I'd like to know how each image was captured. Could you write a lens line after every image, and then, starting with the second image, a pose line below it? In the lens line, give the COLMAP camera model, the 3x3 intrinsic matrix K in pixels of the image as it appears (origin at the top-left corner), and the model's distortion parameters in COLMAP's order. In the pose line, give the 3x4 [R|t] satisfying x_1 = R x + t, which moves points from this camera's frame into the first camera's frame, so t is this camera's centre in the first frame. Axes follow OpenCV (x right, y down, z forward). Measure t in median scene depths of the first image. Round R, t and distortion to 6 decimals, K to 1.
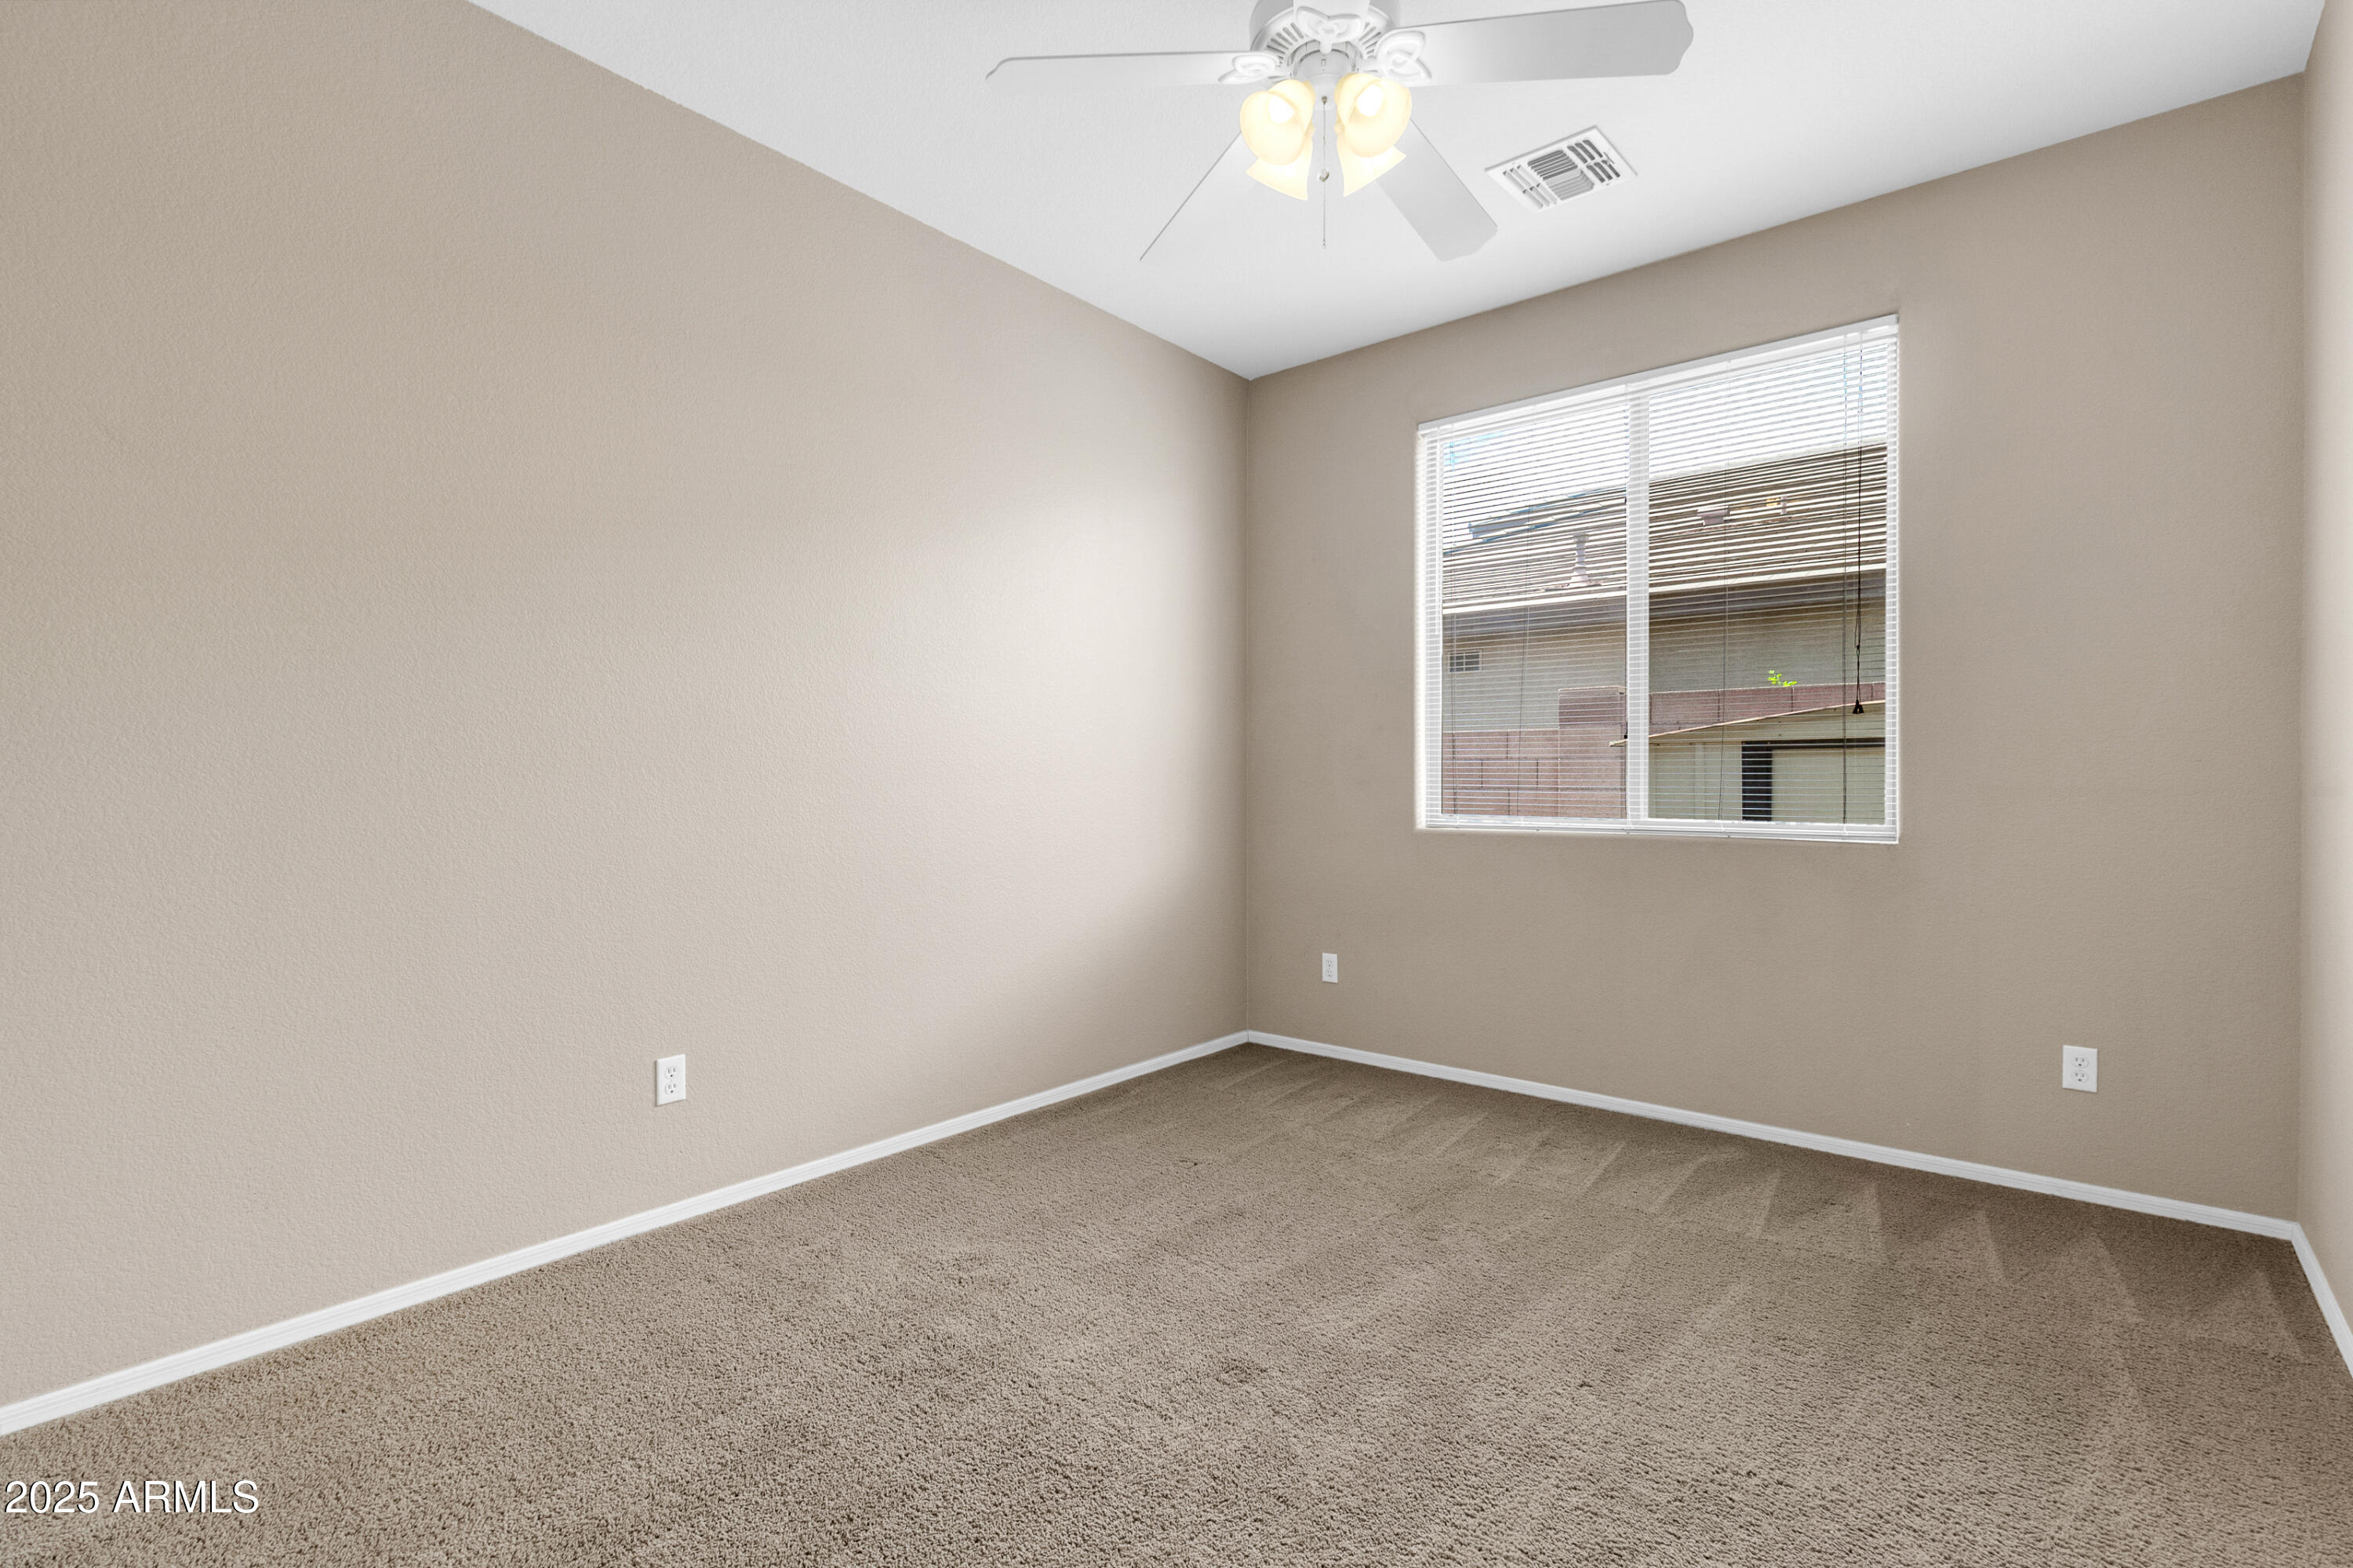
lens RADIAL K [[1070.8, 0, 1185.0], [0, 1070.8, 778.8], [0, 0, 1]] dist [0.002261, 0.000303]
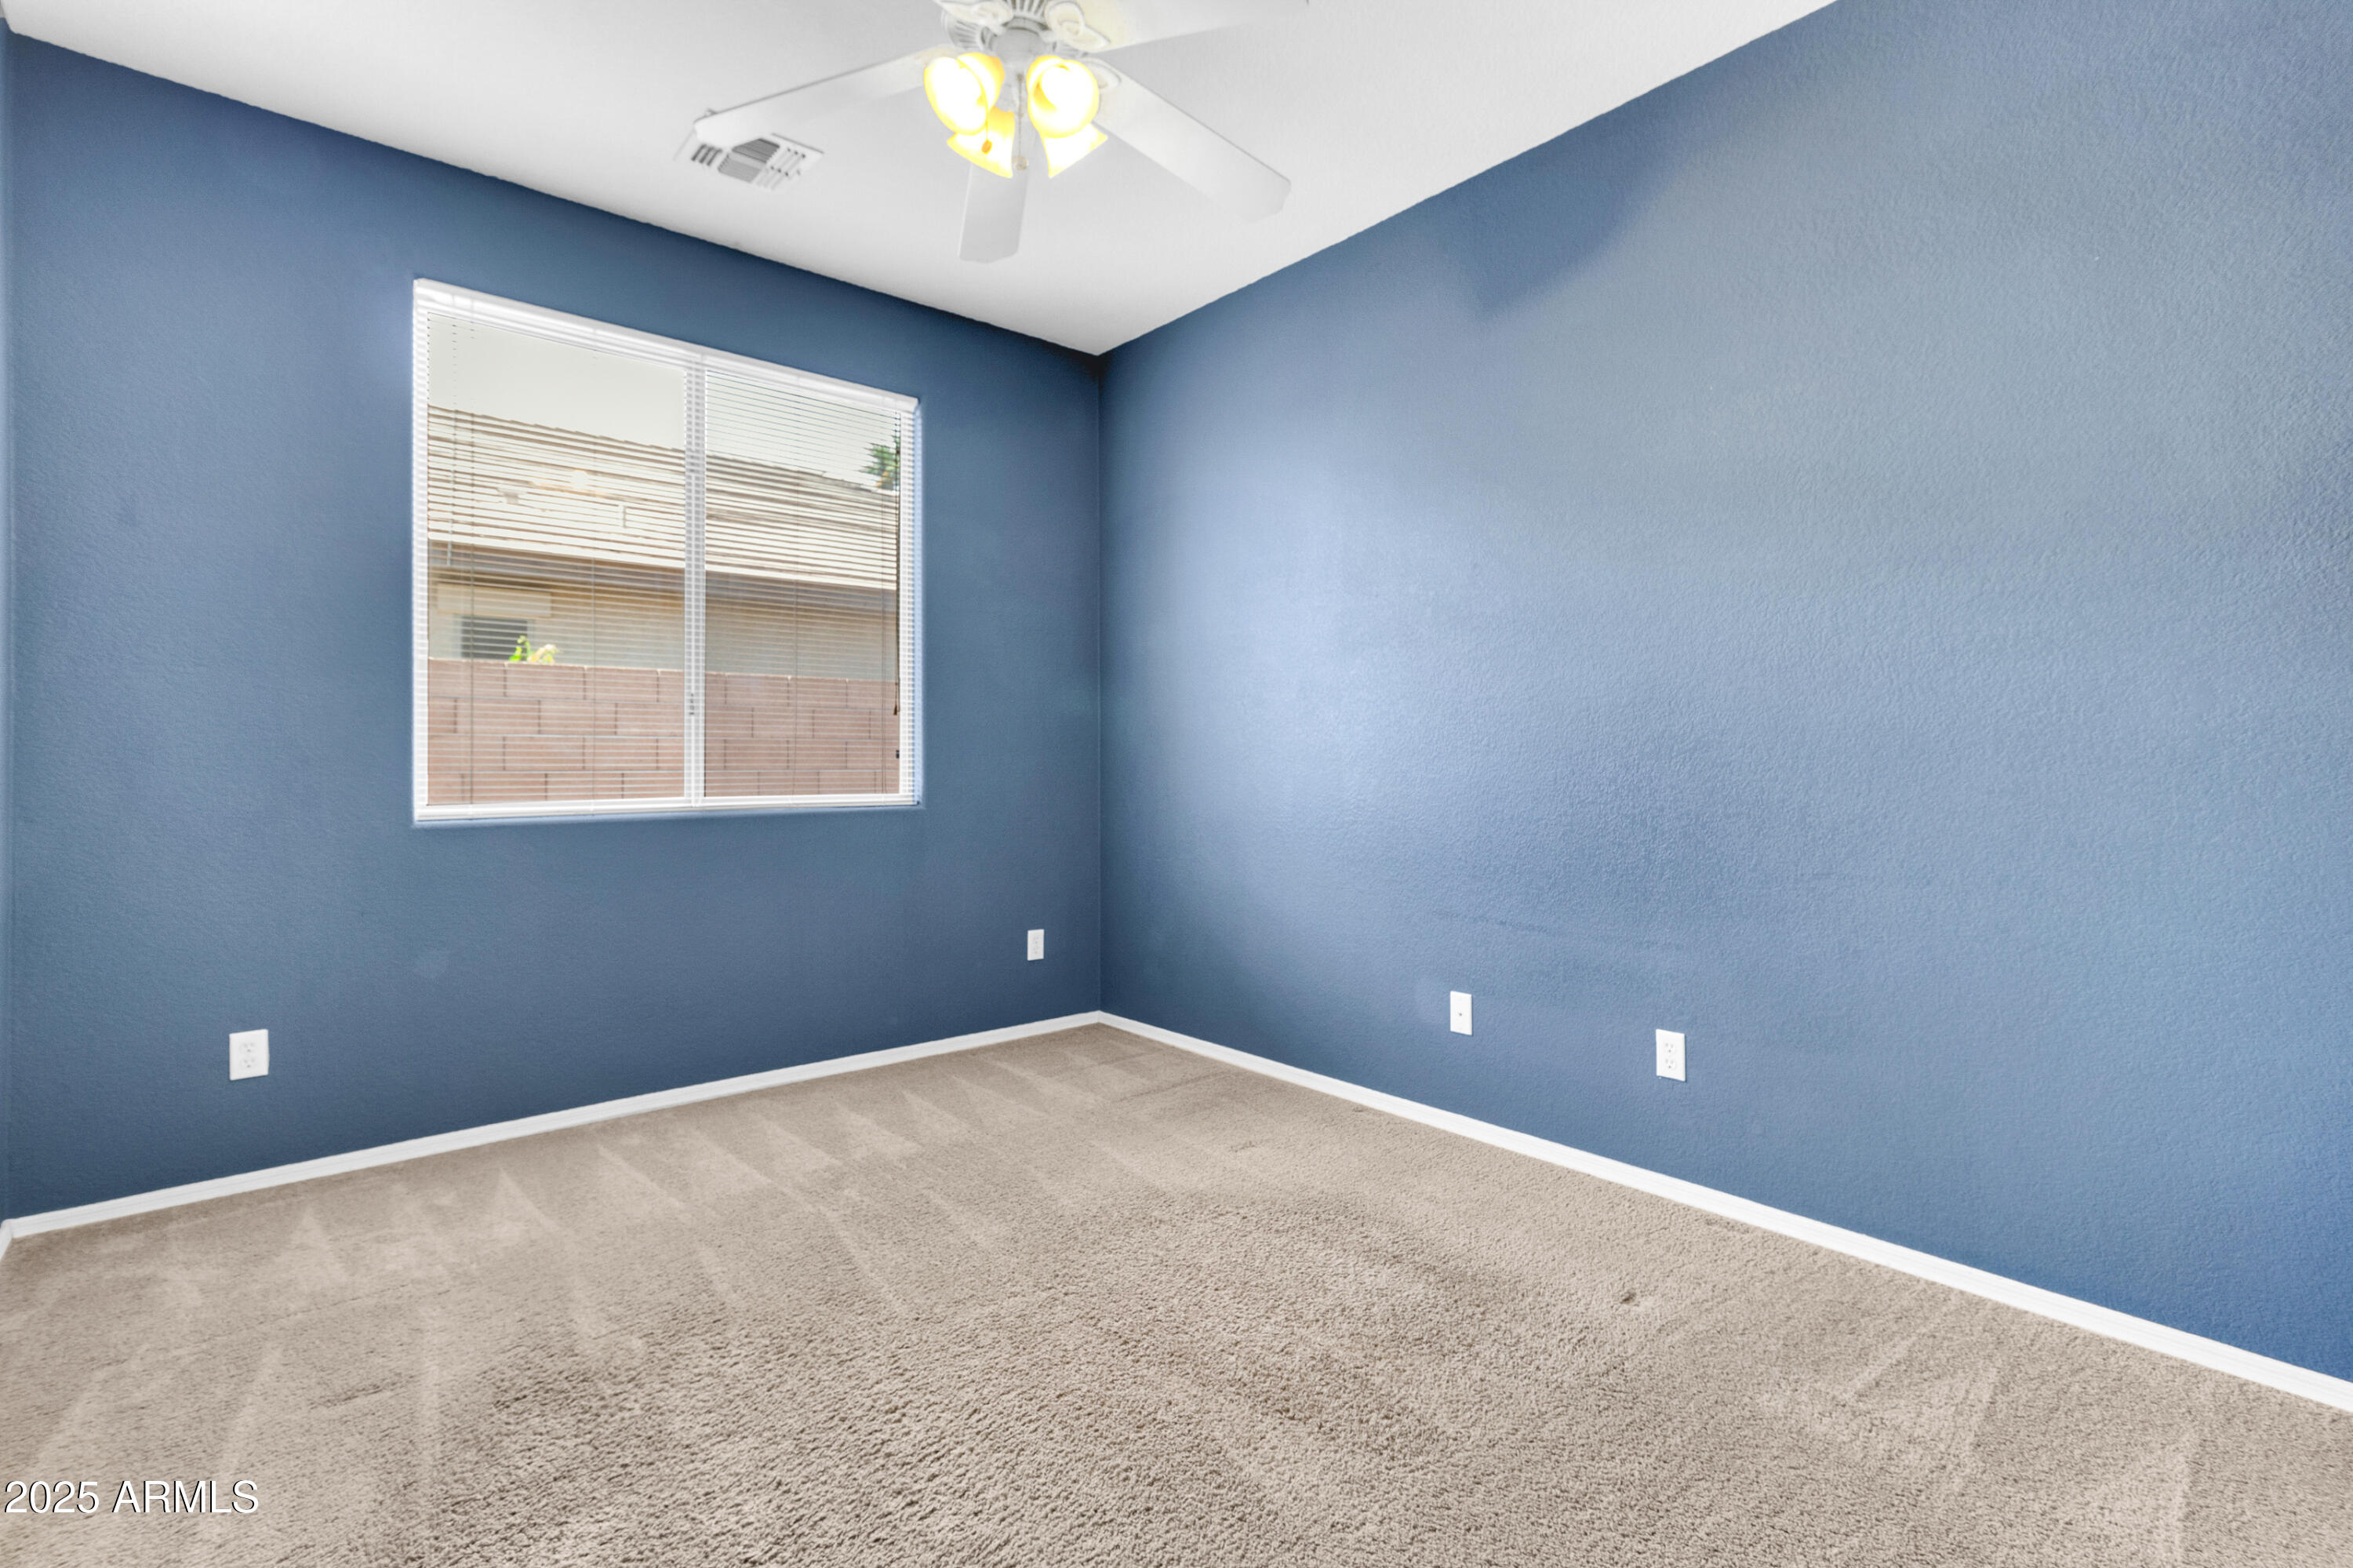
lens RADIAL K [[1086.9, 0, 1186.1], [0, 1086.9, 768.0], [0, 0, 1]] dist [0.003469, 0.000975]
pose [[0.135832, -0.009840, 0.990683, -0.544919], [0.000752, 0.999951, 0.009829, 0.000800], [-0.990732, -0.000590, 0.135833, 0.463248]]
